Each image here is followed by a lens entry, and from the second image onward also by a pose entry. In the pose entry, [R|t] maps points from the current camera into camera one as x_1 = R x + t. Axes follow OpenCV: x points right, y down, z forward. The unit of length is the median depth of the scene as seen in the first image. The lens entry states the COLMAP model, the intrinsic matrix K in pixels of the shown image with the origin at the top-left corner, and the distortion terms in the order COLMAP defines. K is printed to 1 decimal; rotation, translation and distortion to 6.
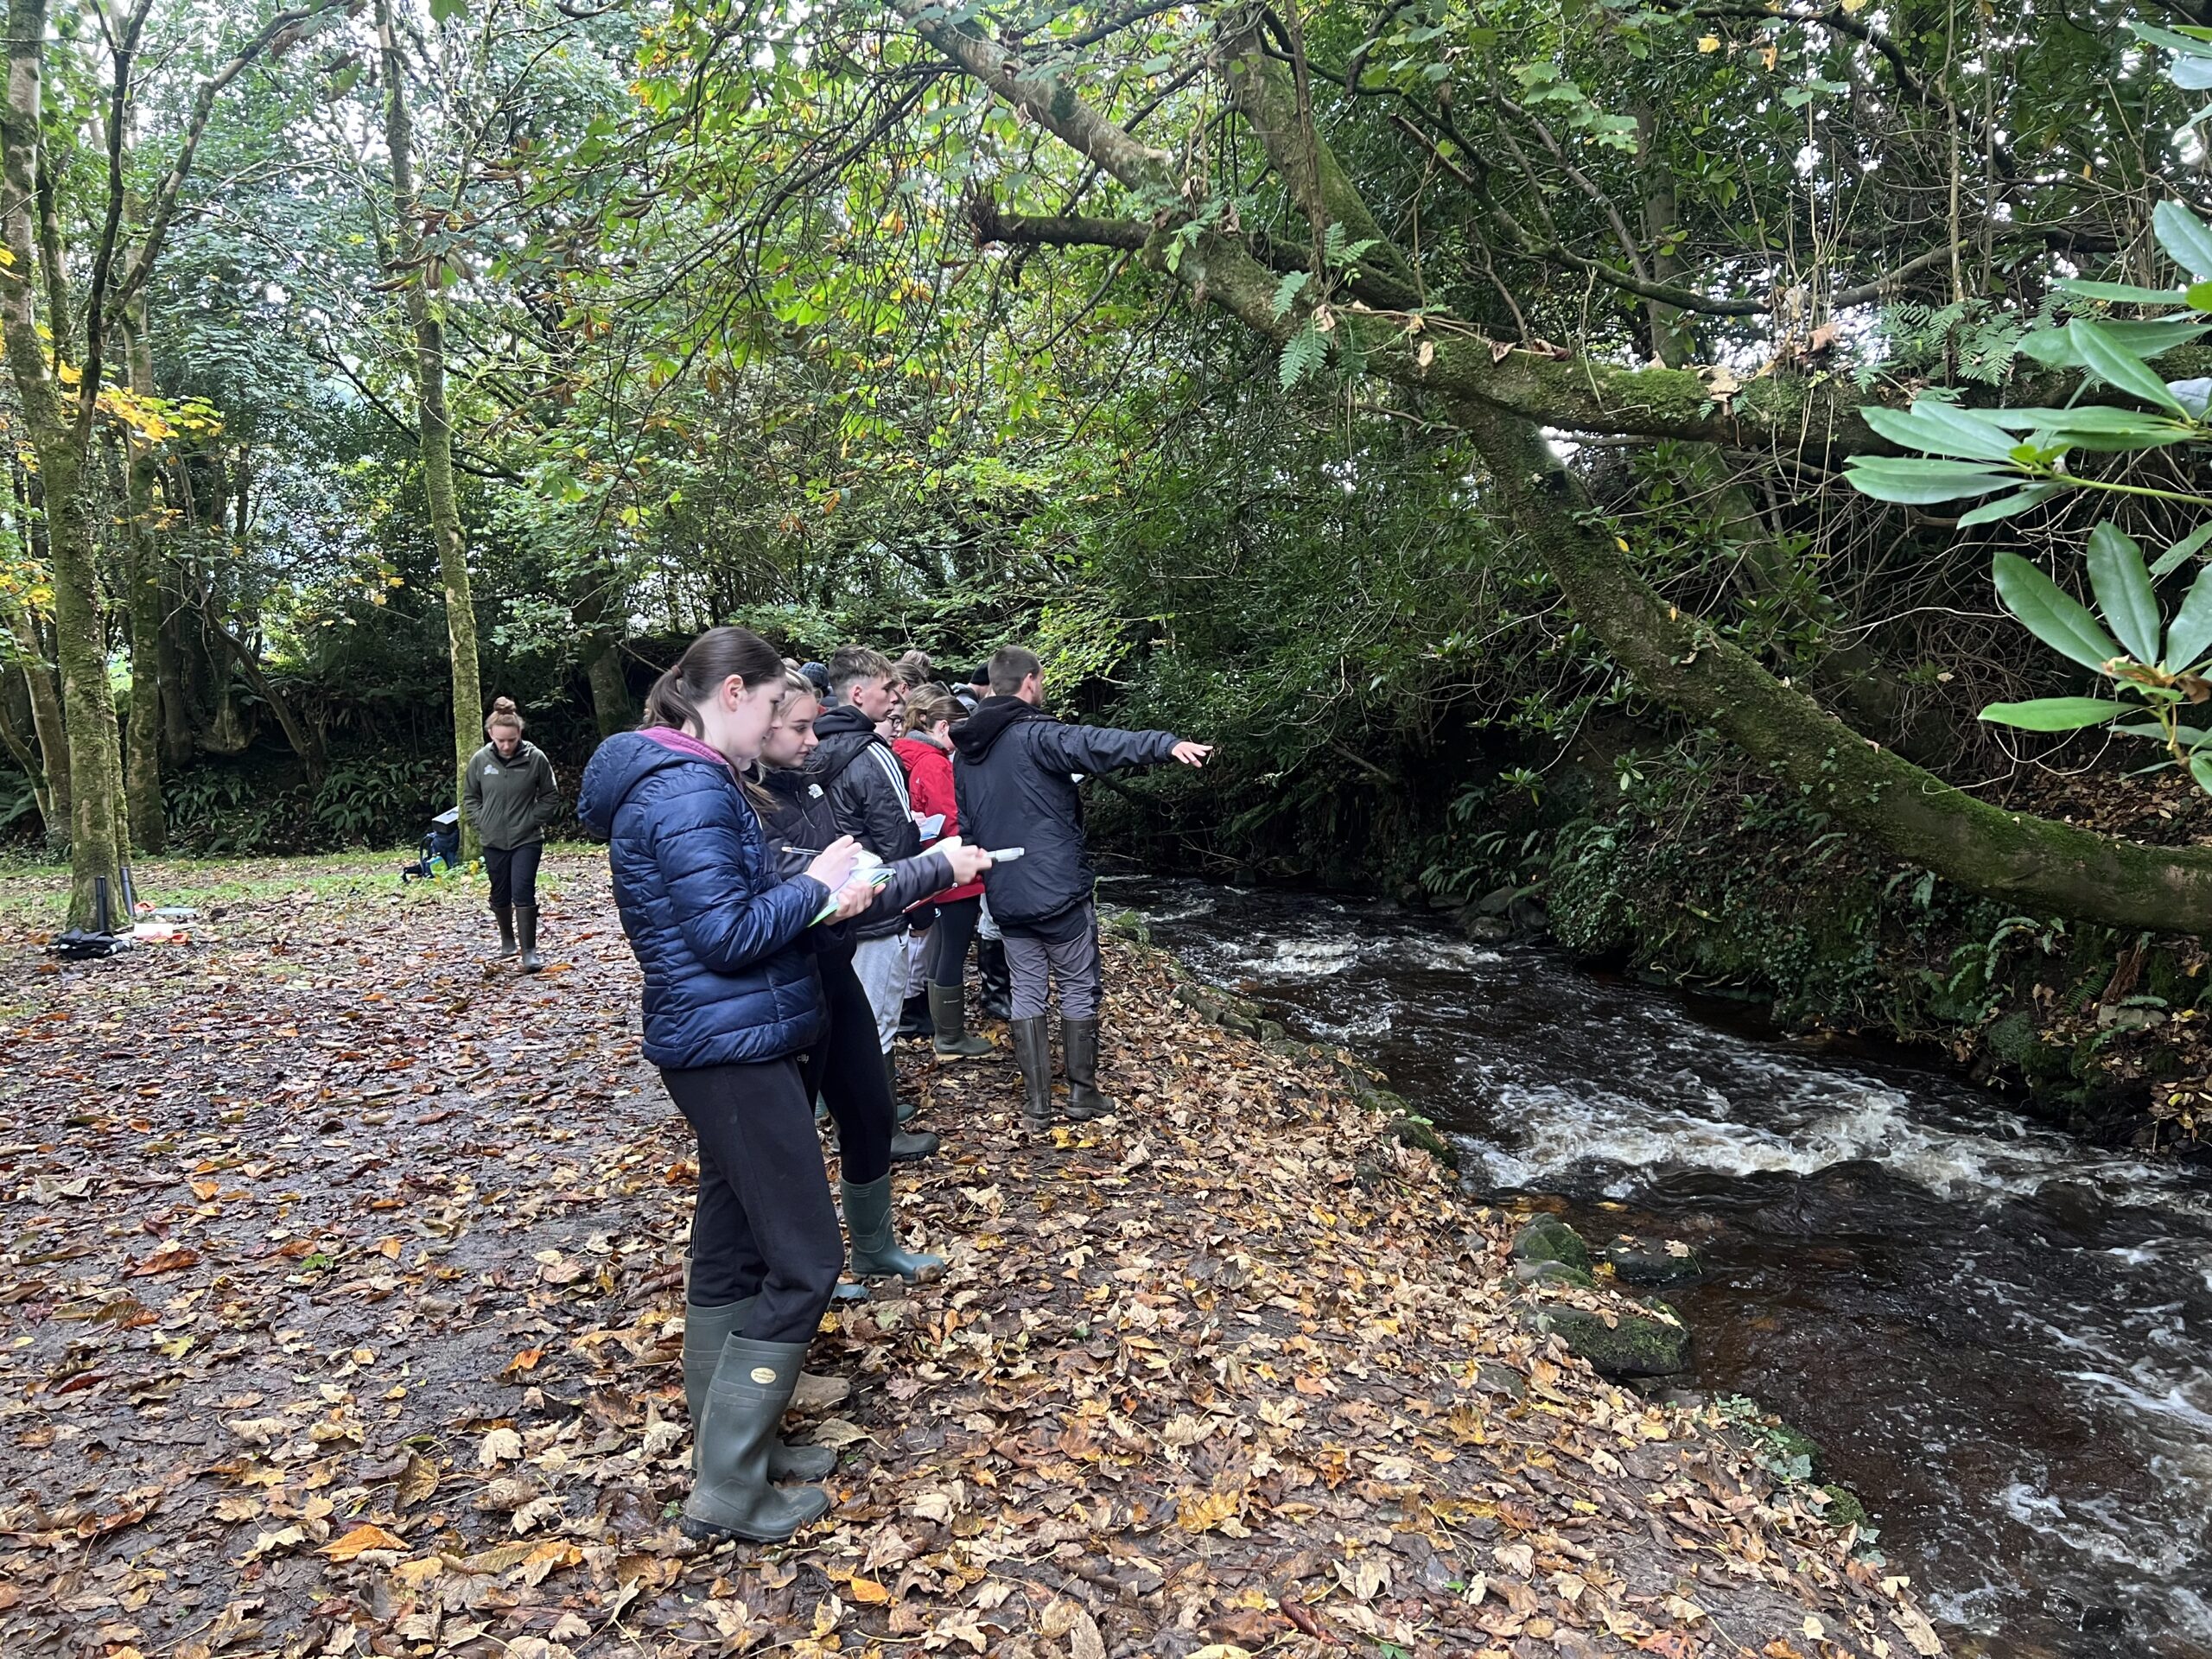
lens RADIAL K [[1654.3, 0, 1105.9], [0, 1654.3, 828.2], [0, 0, 1]] dist [0.001268, -0.018571]
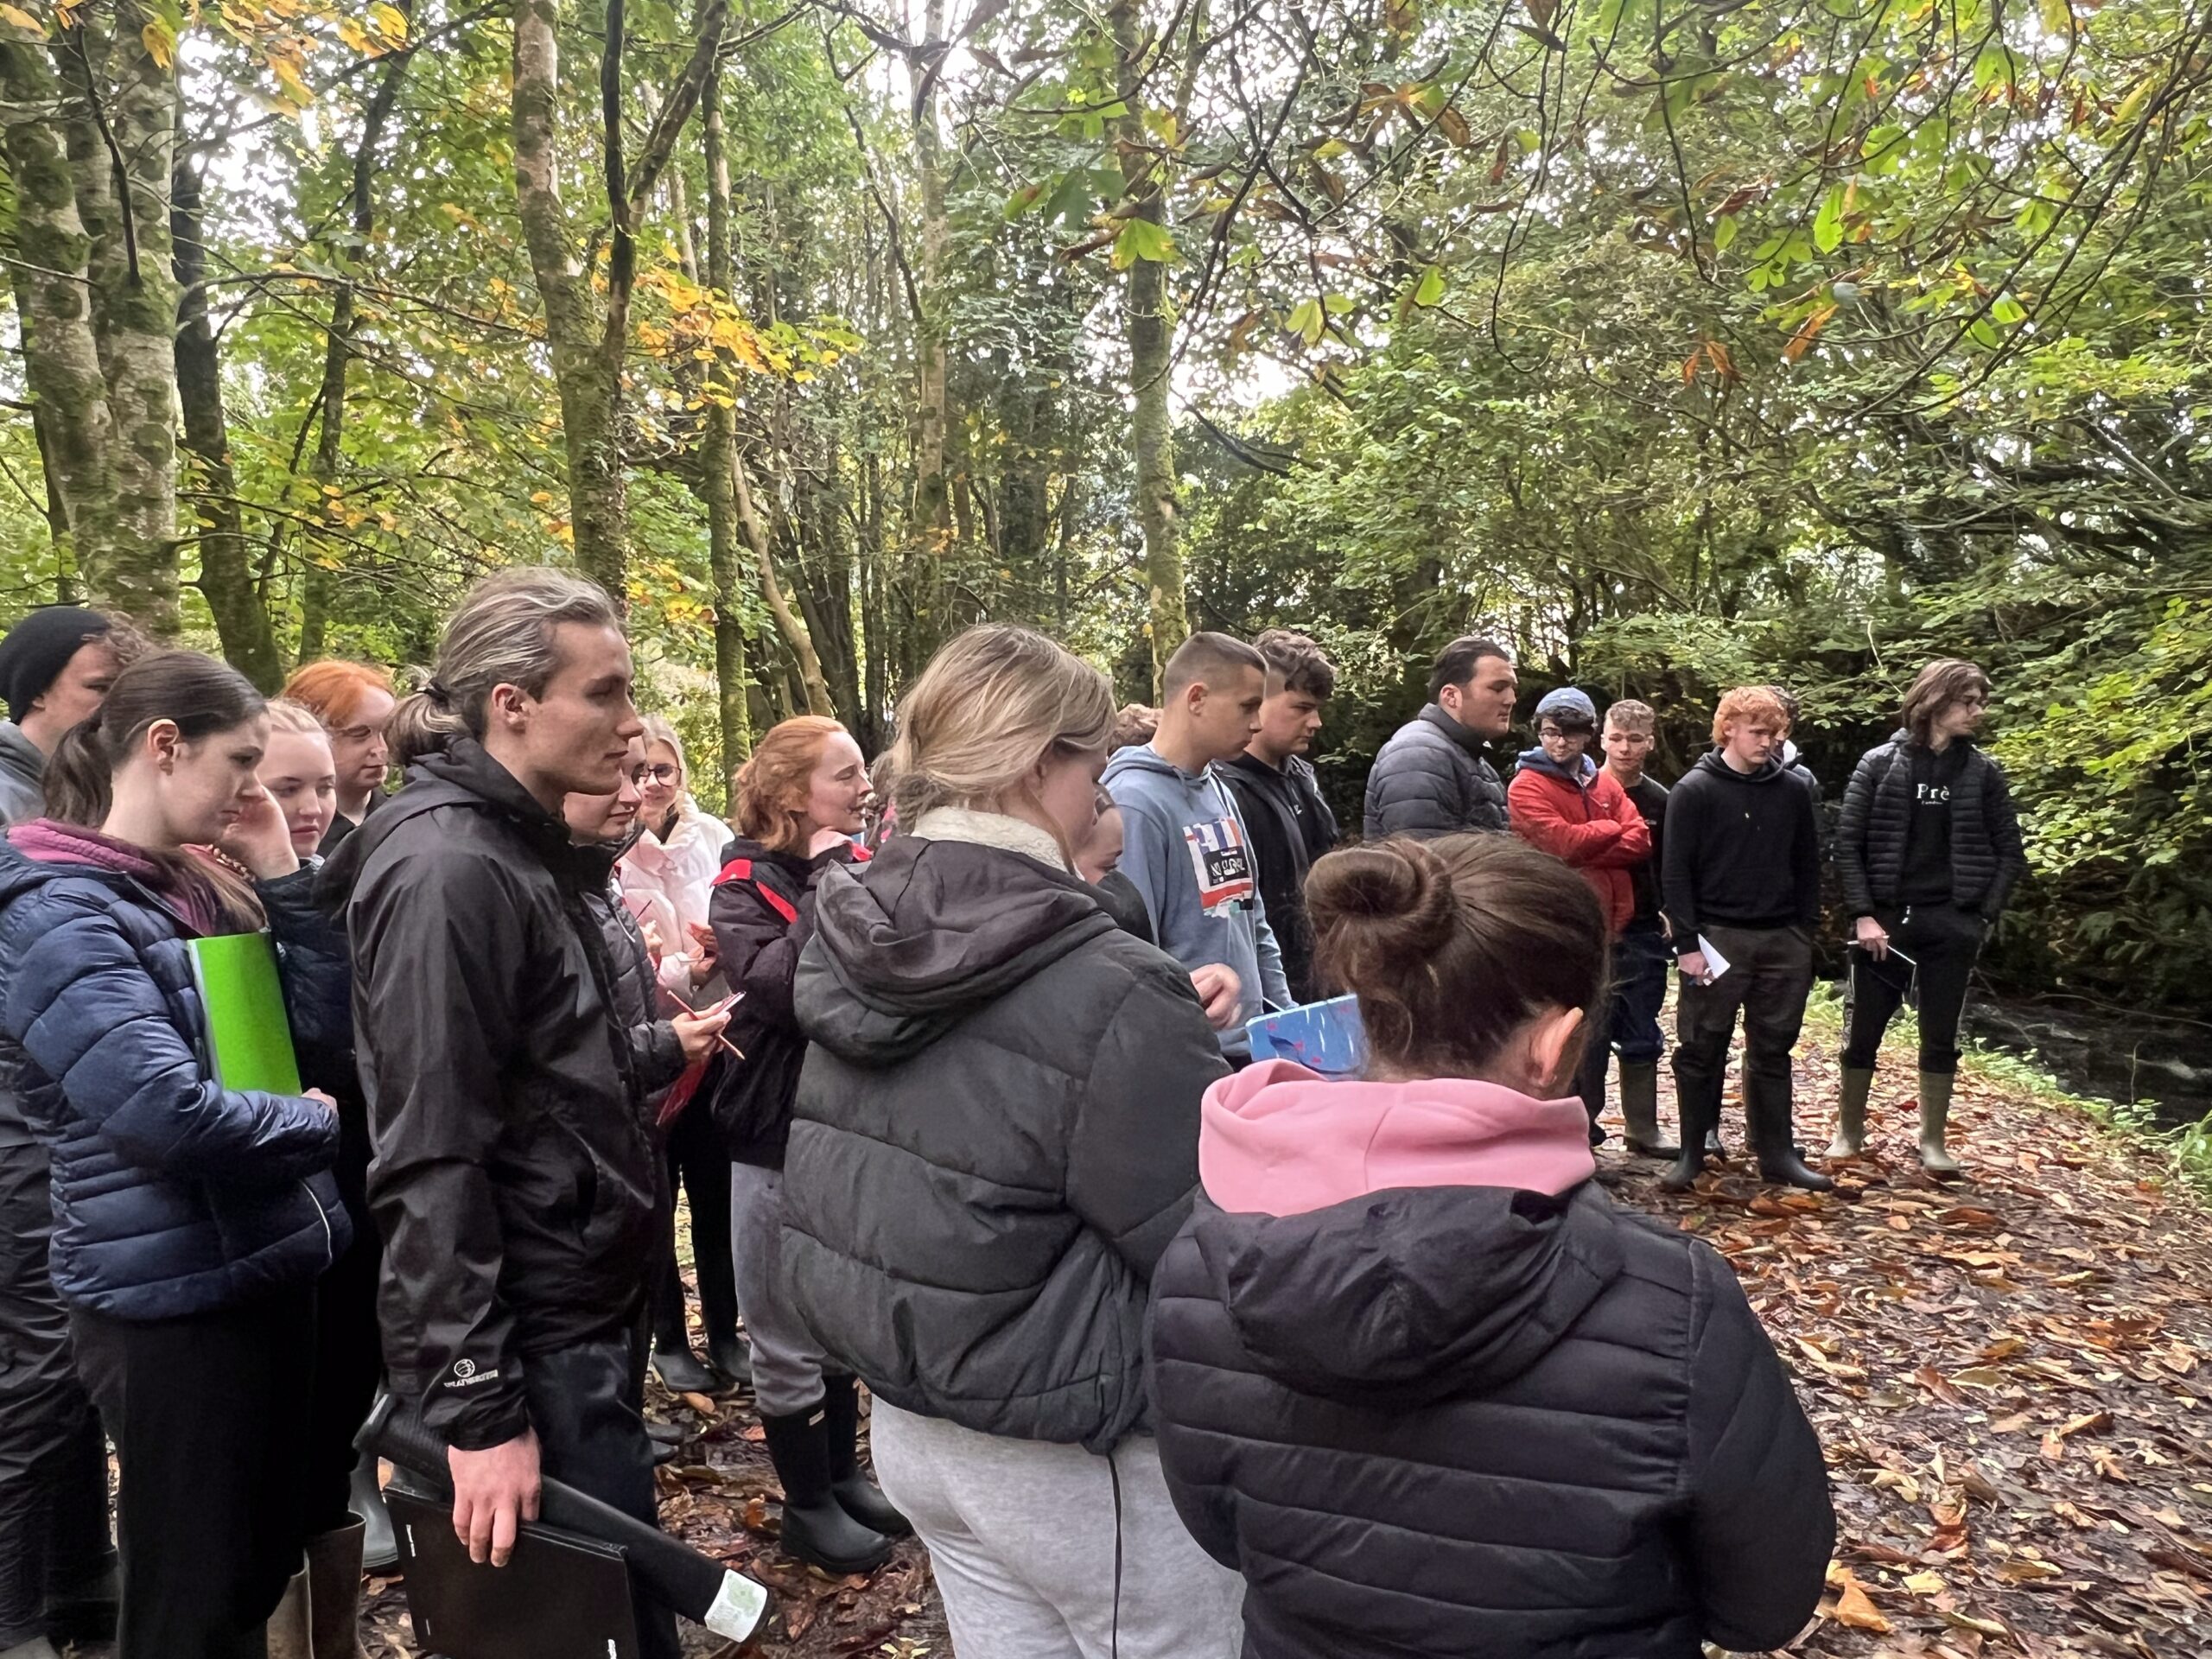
lens RADIAL K [[1654.3, 0, 1106.6], [0, 1654.3, 828.1], [0, 0, 1]] dist [0.001268, -0.018571]
pose [[0.872359, 0.039922, -0.487233, -0.063441], [-0.054921, 0.998354, -0.016531, -0.026452], [0.485771, 0.041181, 0.873115, 0.311395]]
